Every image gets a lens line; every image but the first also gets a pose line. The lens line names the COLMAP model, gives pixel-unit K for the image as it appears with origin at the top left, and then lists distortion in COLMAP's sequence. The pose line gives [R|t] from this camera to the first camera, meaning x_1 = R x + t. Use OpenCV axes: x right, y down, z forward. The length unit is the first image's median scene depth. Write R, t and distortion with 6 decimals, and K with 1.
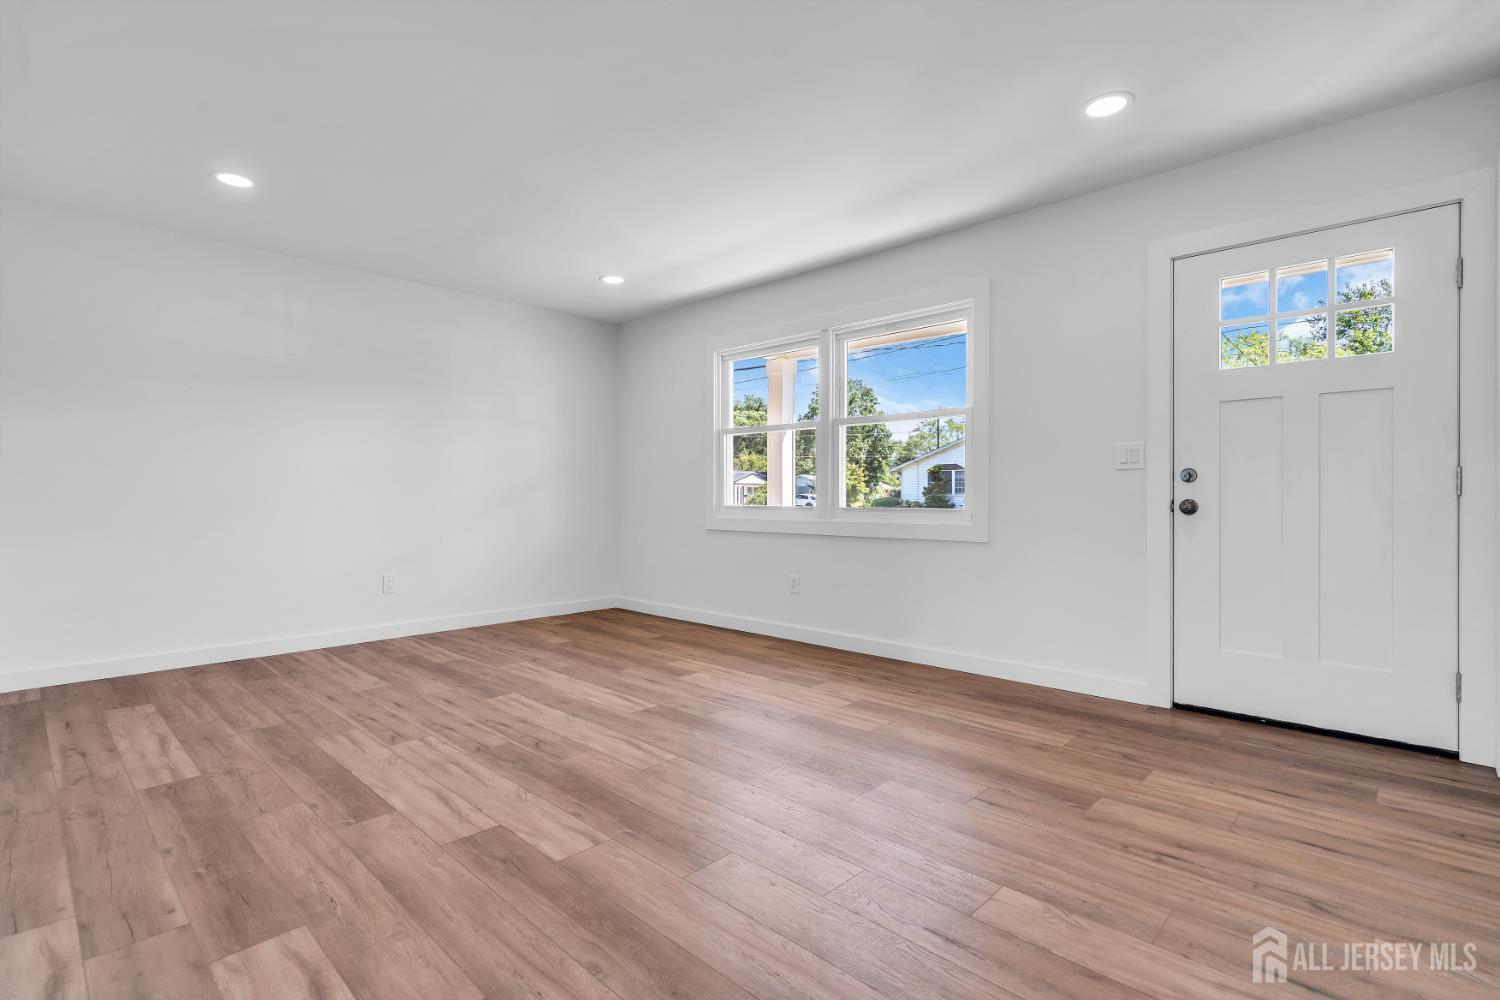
lens RADIAL K [[707.7, 0, 735.4], [0, 707.7, 497.4], [0, 0, 1]] dist [-0.001161, -0.000793]
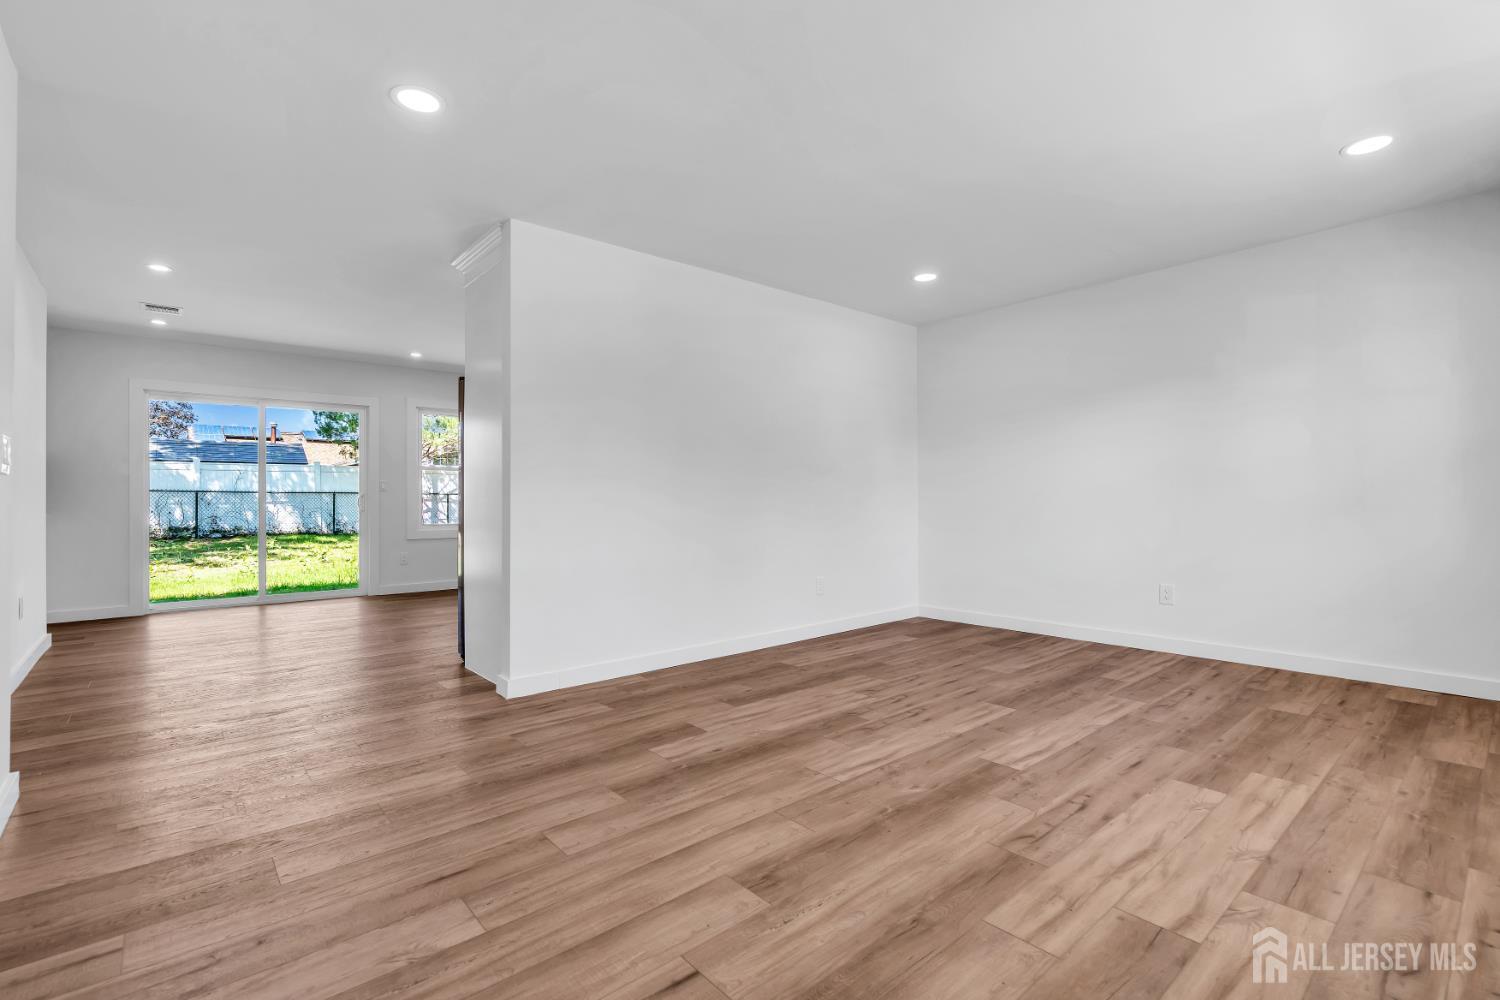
lens RADIAL K [[678.6, 0, 750.0], [0, 678.6, 500.0], [0, 0, 1]] dist [-0.001535, 0.000139]
pose [[-0.080460, -0.000450, -0.996758, 0.828427], [0.003681, 0.999993, -0.000748, -0.007608], [0.996751, -0.003729, -0.080458, 0.951268]]
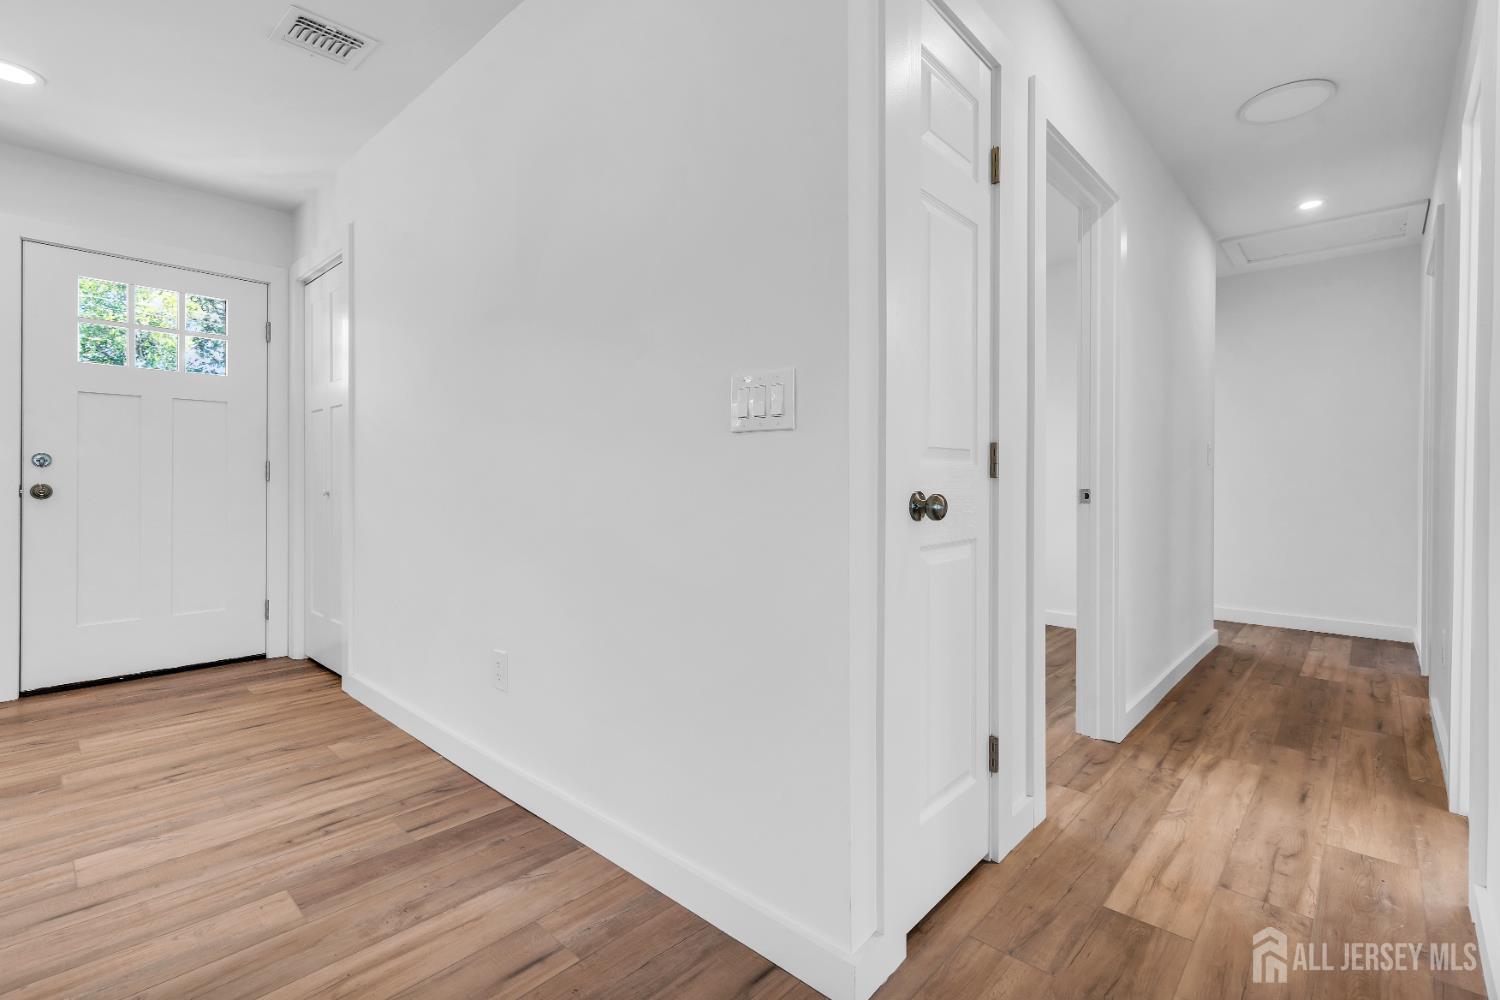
lens RADIAL K [[678.6, 0, 750.0], [0, 678.6, 500.0], [0, 0, 1]] dist [-0.001535, 0.000139]
pose [[-0.042266, -0.026811, 0.998747, -0.425856], [-0.001767, 0.999640, 0.026761, -0.002234], [-0.999105, -0.000634, -0.042298, 0.039233]]
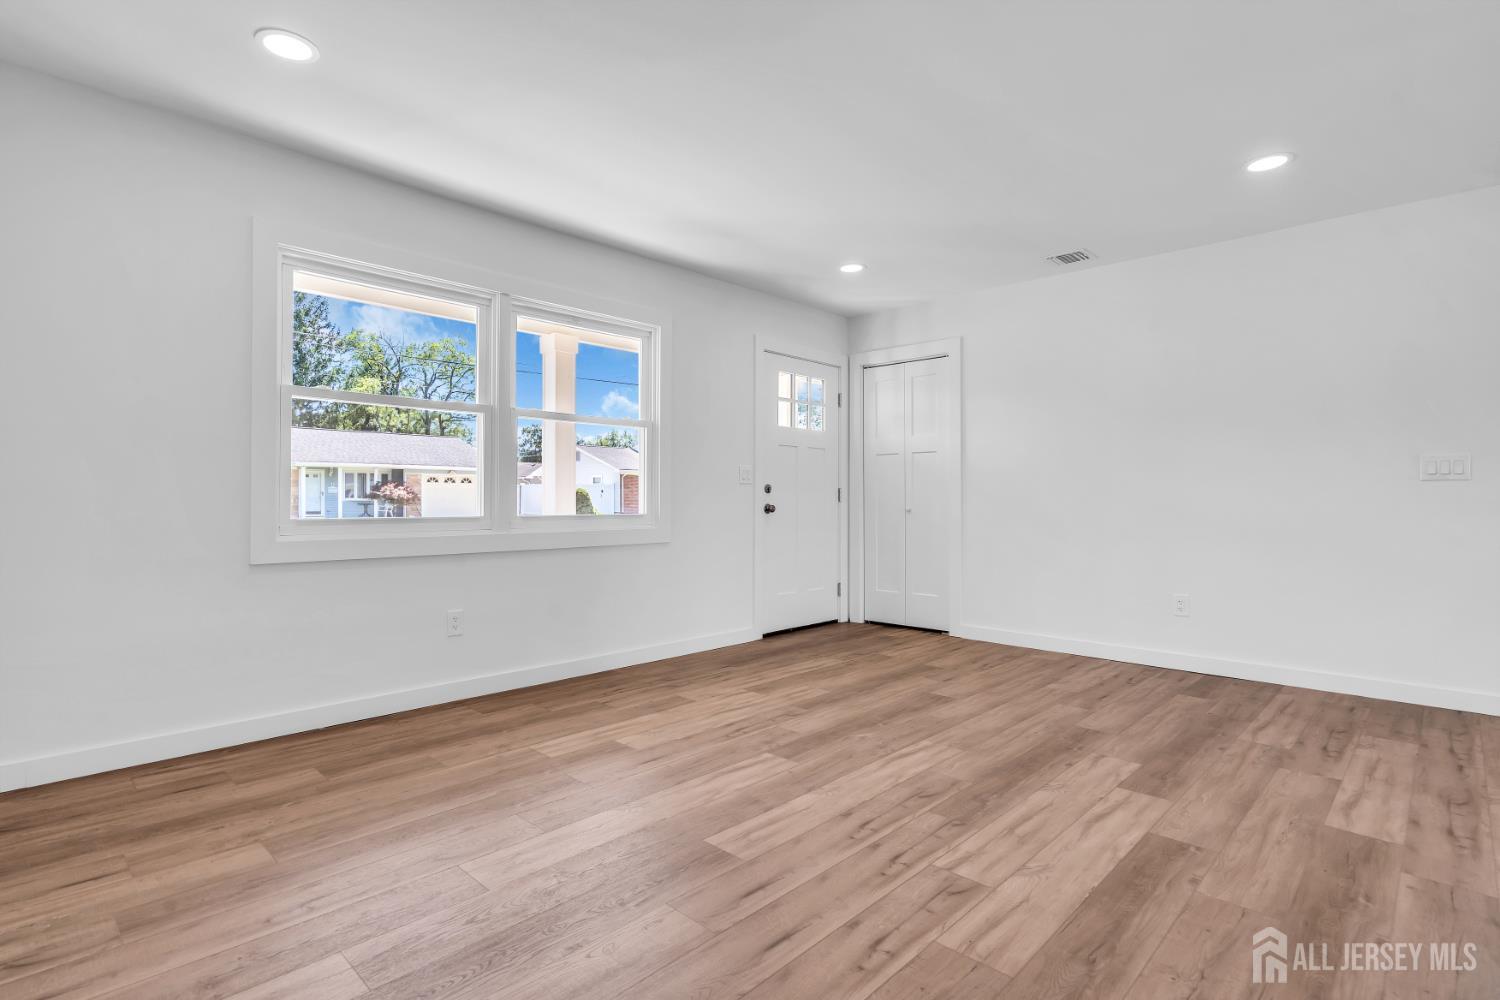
lens RADIAL K [[730.2, 0, 743.0], [0, 730.2, 499.5], [0, 0, 1]] dist [0.003316, 0.001334]
pose [[-0.001489, -0.000067, 0.999999, -1.218532], [0.000829, 1.000000, 0.000068, -0.008892], [-0.999999, 0.000829, -0.001489, 1.282861]]
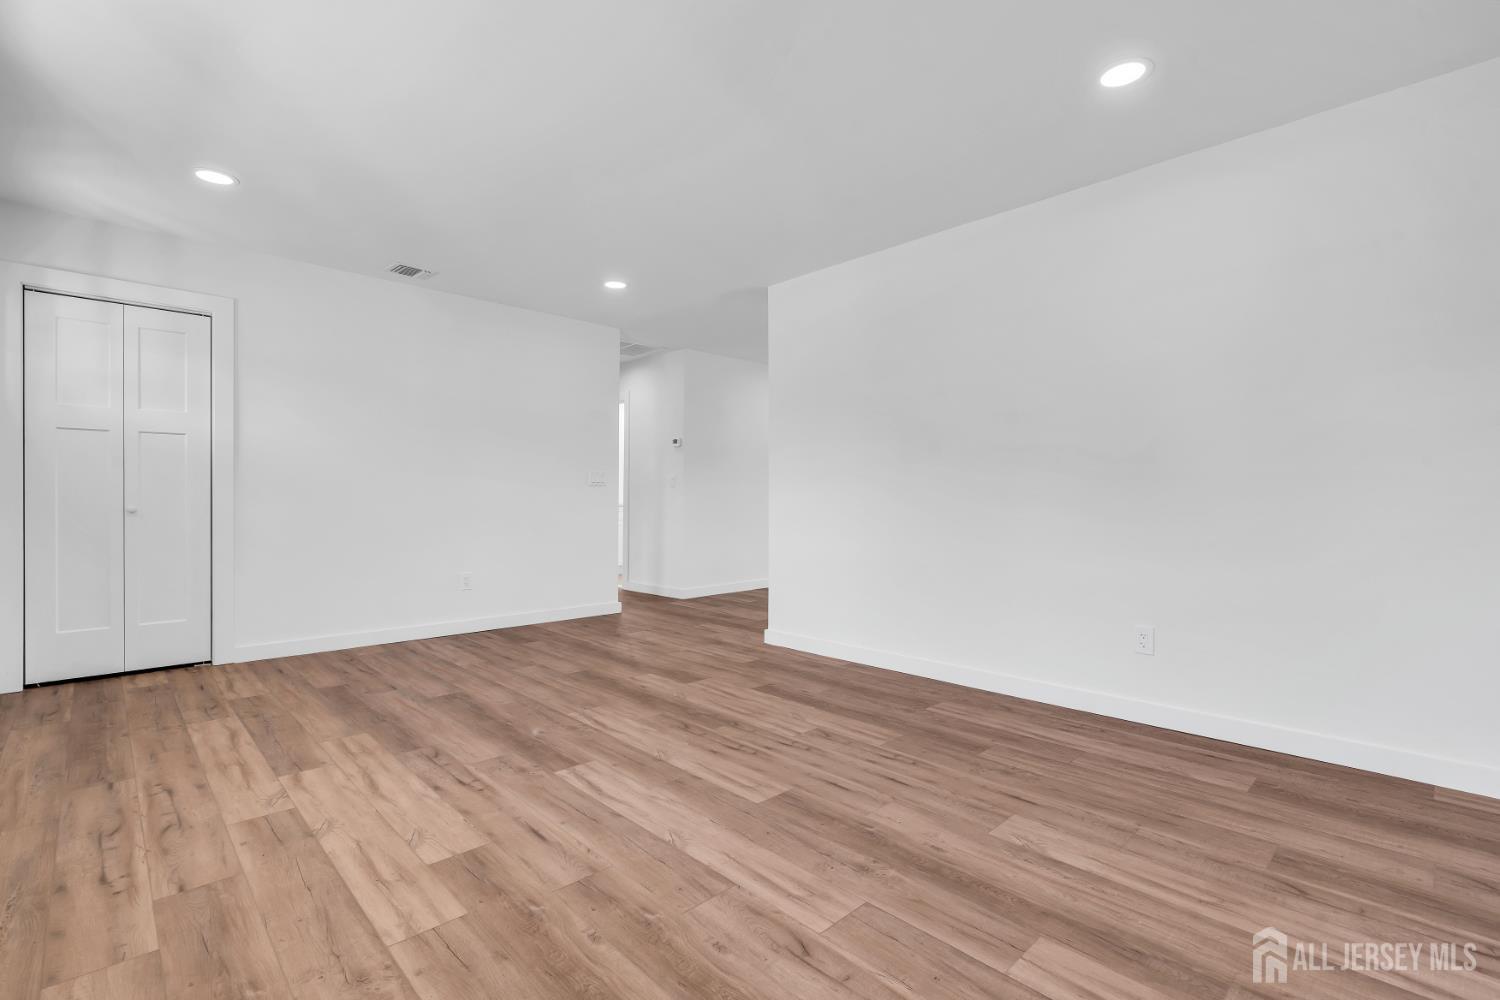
lens RADIAL K [[689.3, 0, 729.9], [0, 689.3, 496.5], [0, 0, 1]] dist [-0.003828, 0.000134]
pose [[-0.998793, -0.001785, 0.049092, -0.420178], [-0.001731, 0.999998, 0.001128, -0.010495], [-0.049093, 0.001042, -0.998794, 2.170843]]
